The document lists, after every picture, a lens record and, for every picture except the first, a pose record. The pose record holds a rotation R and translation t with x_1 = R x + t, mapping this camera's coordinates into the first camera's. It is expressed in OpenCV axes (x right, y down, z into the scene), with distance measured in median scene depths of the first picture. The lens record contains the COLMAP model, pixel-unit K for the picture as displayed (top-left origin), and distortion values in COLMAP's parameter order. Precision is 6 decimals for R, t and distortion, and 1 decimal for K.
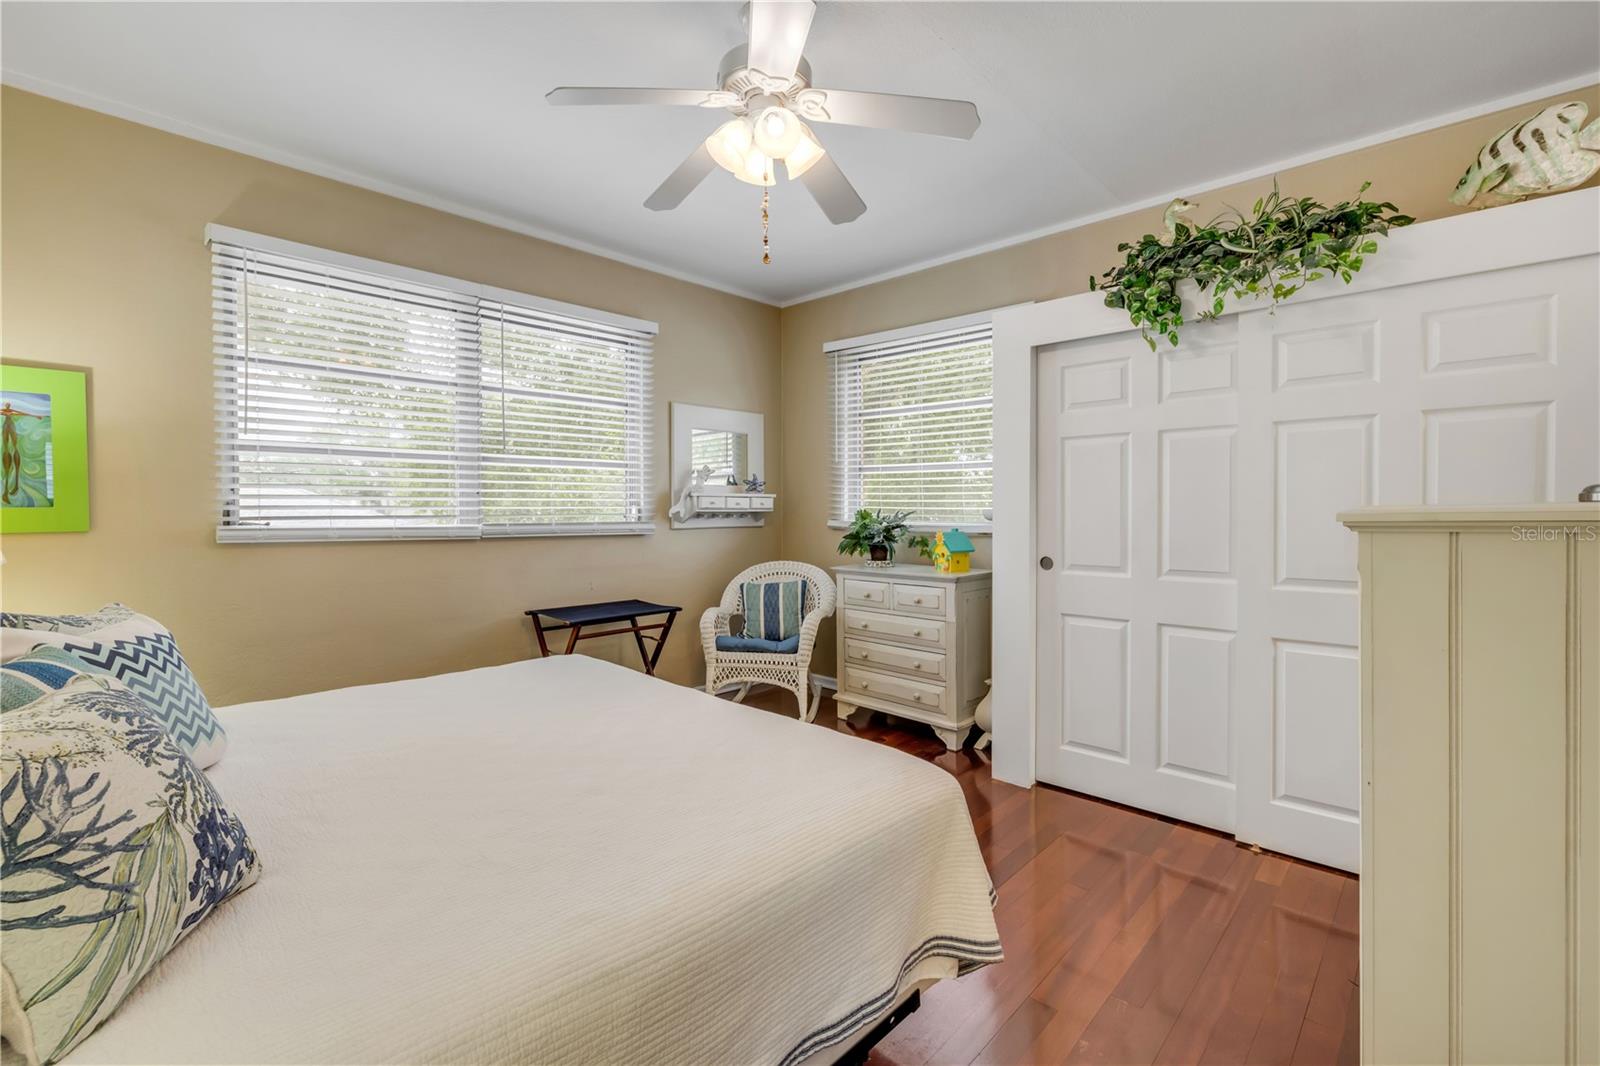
lens RADIAL K [[692.7, 0, 807.6], [0, 692.7, 520.2], [0, 0, 1]] dist [0.000823, -0.000245]
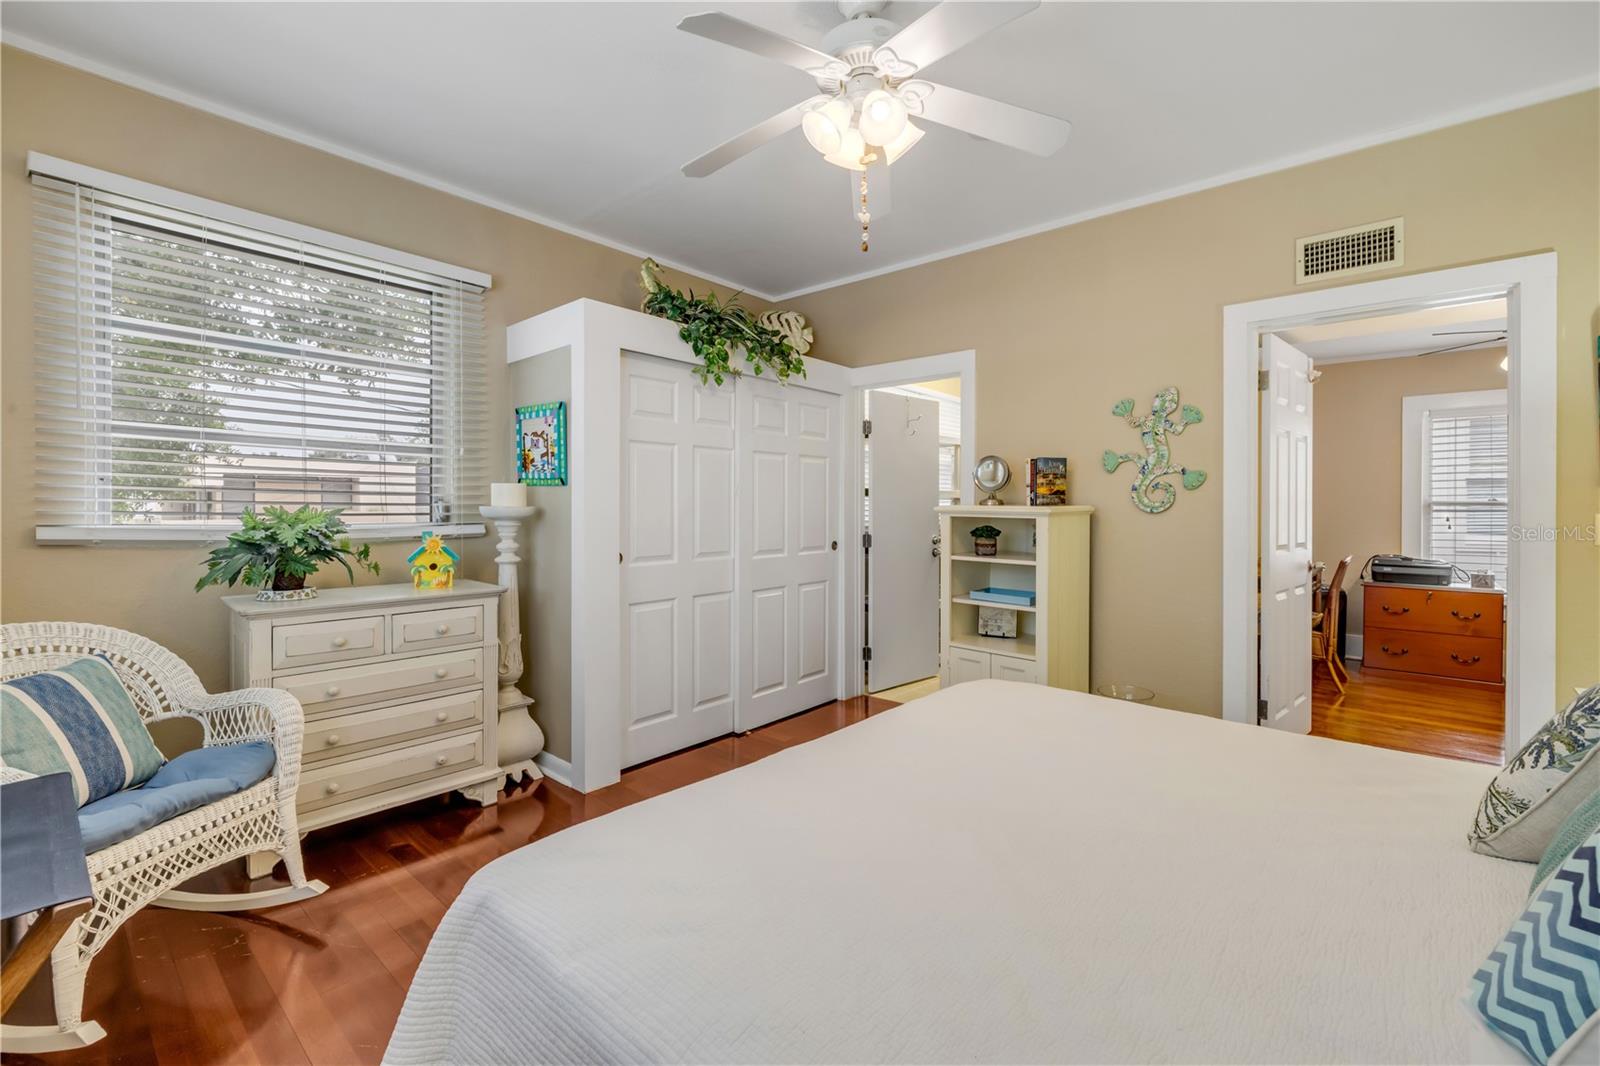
lens RADIAL K [[692.7, 0, 805.2], [0, 692.7, 518.3], [0, 0, 1]] dist [0.000823, -0.000245]
pose [[-0.049023, -0.011962, 0.998726, -0.616128], [0.014641, 0.999812, 0.012694, -0.006583], [-0.998690, 0.015244, -0.048839, 0.672414]]
